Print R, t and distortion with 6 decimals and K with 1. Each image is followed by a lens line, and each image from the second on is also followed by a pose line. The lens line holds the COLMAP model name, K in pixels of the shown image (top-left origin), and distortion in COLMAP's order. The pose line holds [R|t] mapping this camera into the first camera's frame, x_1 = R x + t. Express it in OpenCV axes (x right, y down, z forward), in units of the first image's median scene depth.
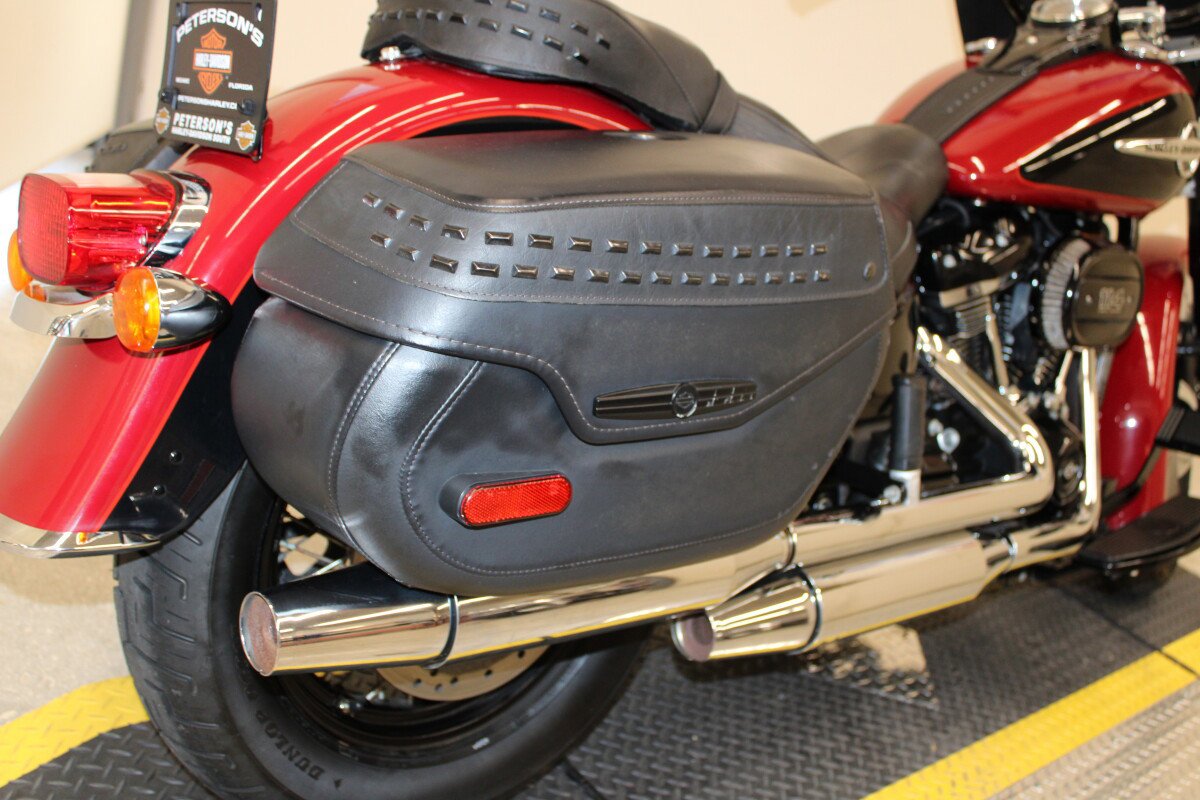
lens RADIAL K [[1246.1, 0, 612.3], [0, 1246.1, 393.2], [0, 0, 1]] dist [-0.086151, 0.000000]
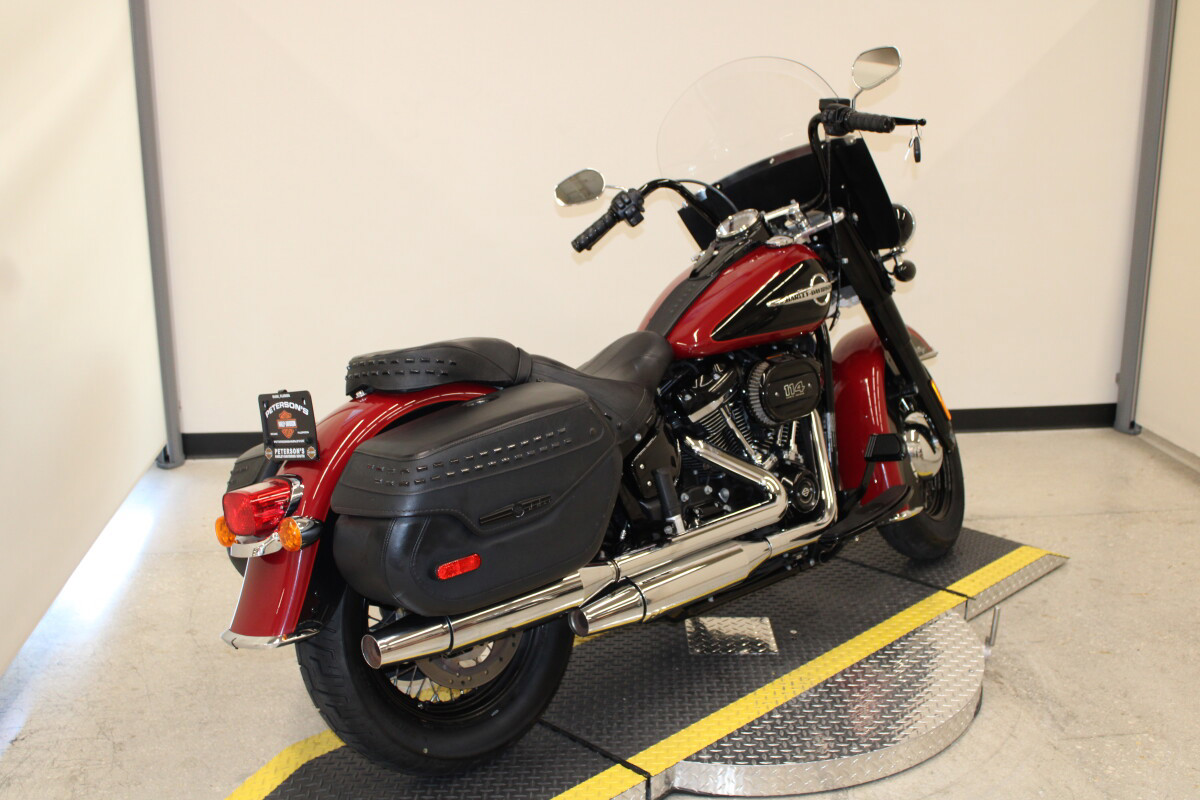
lens RADIAL K [[1246.1, 0, 597.0], [0, 1246.1, 408.4], [0, 0, 1]] dist [-0.086151, 0.000000]
pose [[0.961022, -0.276379, -0.007181, 0.198836], [0.273903, 0.955302, -0.111240, 0.091591], [0.037604, 0.104937, 0.993768, -1.000801]]
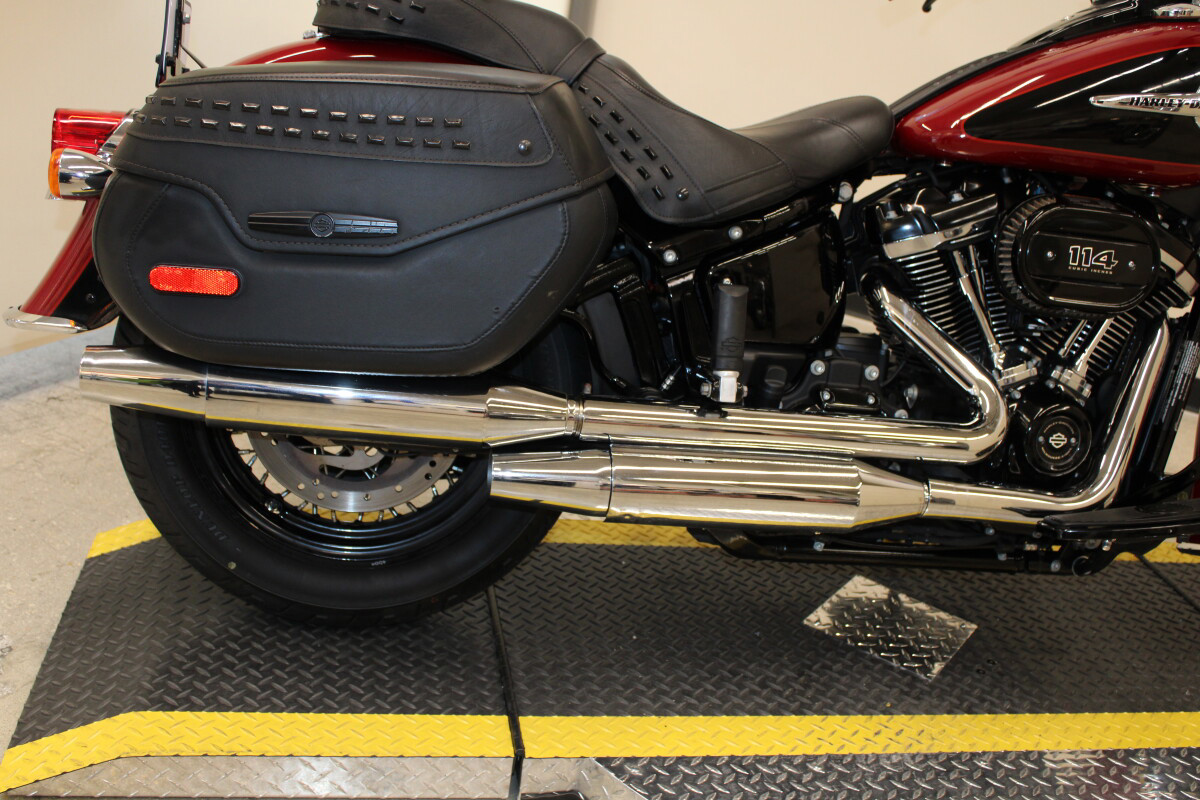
lens RADIAL K [[1221.6, 0, 601.2], [0, 1221.6, 394.5], [0, 0, 1]] dist [-0.074439, 0.000000]
pose [[0.875540, 0.054907, -0.480015, 0.718856], [-0.103942, 0.991663, -0.076157, 0.191803], [0.471832, 0.116572, 0.873948, 0.003344]]
